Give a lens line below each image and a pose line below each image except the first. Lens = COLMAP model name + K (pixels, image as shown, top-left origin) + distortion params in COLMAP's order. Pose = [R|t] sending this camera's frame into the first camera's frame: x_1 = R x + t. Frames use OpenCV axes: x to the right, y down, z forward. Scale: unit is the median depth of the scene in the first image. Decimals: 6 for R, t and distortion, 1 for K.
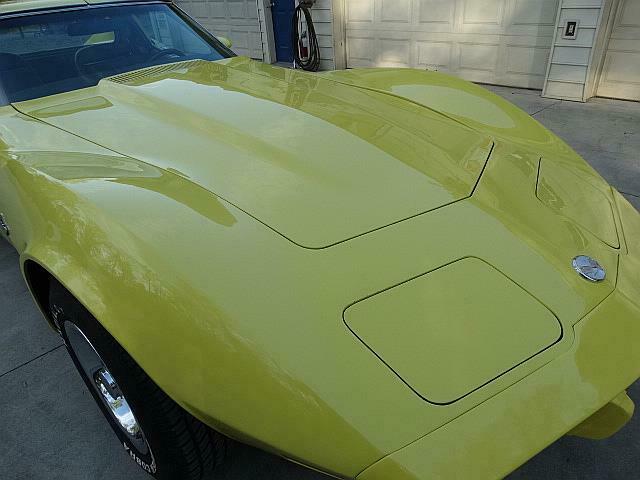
lens RADIAL K [[456.3, 0, 321.2], [0, 456.3, 241.3], [0, 0, 1]] dist [0.006937, 0.002509]
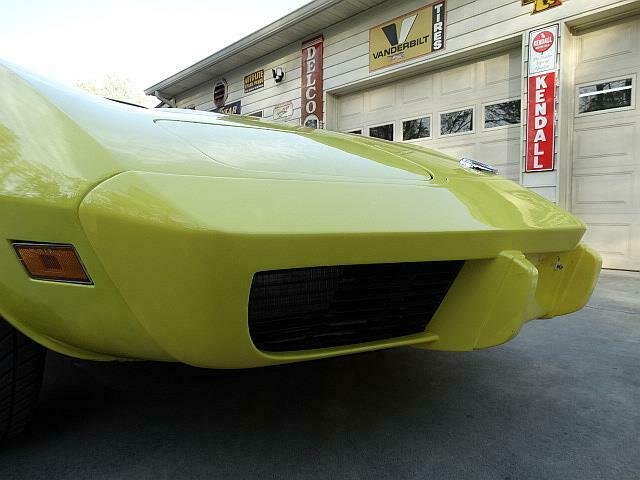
lens RADIAL K [[452.9, 0, 321.8], [0, 452.9, 238.3], [0, 0, 1]] dist [0.011918, -0.001665]
pose [[0.997365, 0.064860, -0.032492, 0.071369], [-0.072533, 0.883929, -0.461962, 0.132288], [-0.001242, 0.463101, 0.886305, 0.067207]]
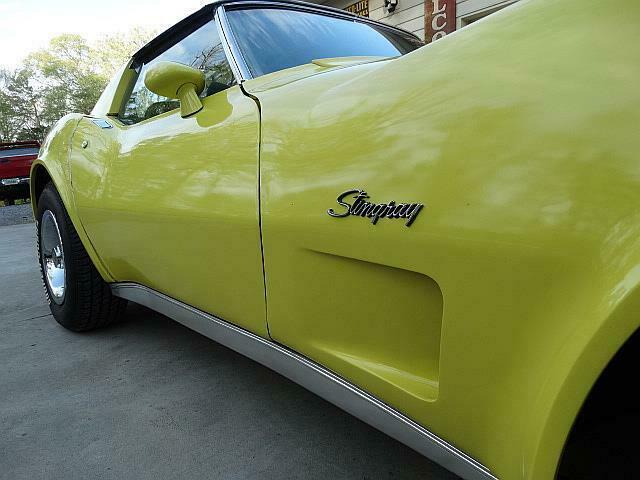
lens RADIAL K [[454.5, 0, 319.9], [0, 454.5, 239.1], [0, 0, 1]] dist [0.004378, 0.003194]
pose [[0.994205, 0.036523, -0.101105, -0.214267], [-0.070160, 0.933042, -0.352861, 0.040698], [0.081448, 0.357909, 0.930197, 0.195166]]
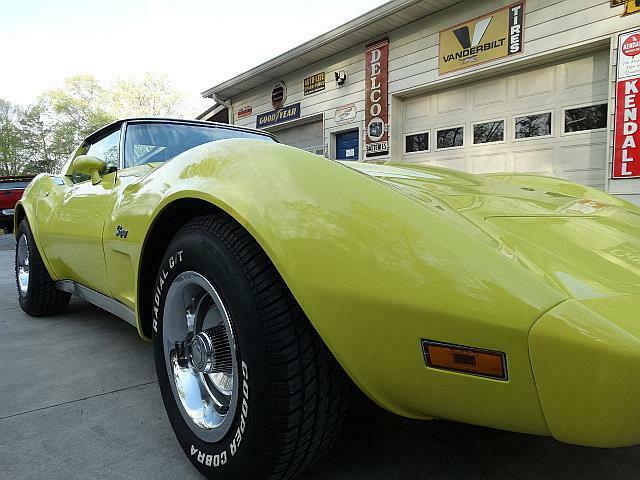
lens RADIAL K [[454.5, 0, 319.9], [0, 454.5, 239.1], [0, 0, 1]] dist [0.004378, 0.003194]
pose [[0.992362, 0.066712, -0.103761, -0.036460], [-0.105706, 0.893468, -0.436511, 0.122170], [0.063587, 0.444145, 0.893696, 0.024158]]
